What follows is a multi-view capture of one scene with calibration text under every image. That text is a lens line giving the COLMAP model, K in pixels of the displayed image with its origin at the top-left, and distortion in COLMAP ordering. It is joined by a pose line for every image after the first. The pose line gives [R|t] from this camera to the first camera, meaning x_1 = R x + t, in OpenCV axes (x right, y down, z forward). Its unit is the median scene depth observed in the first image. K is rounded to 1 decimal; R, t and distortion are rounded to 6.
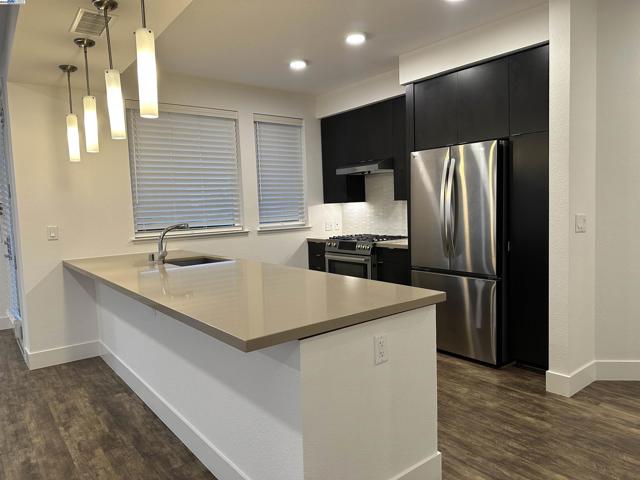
lens RADIAL K [[451.3, 0, 324.2], [0, 451.3, 237.8], [0, 0, 1]] dist [0.052305, -0.052164]
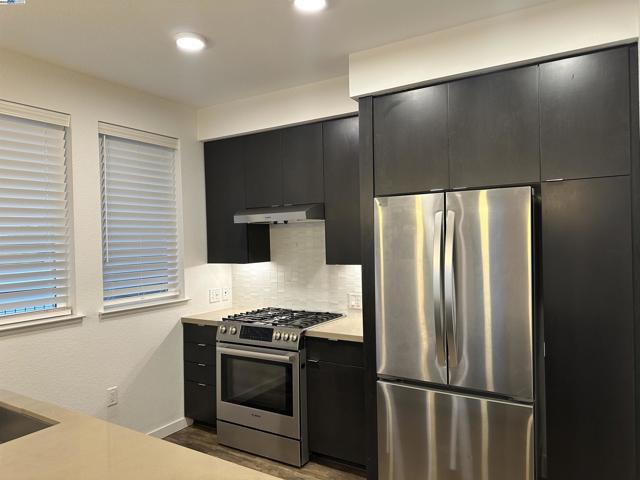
lens RADIAL K [[451.3, 0, 321.1], [0, 451.3, 233.7], [0, 0, 1]] dist [0.052305, -0.052164]
pose [[0.937917, 0.015563, 0.346511, -0.086888], [0.016361, 0.995896, -0.089014, -0.064170], [-0.346474, 0.089157, 0.933813, 0.340012]]
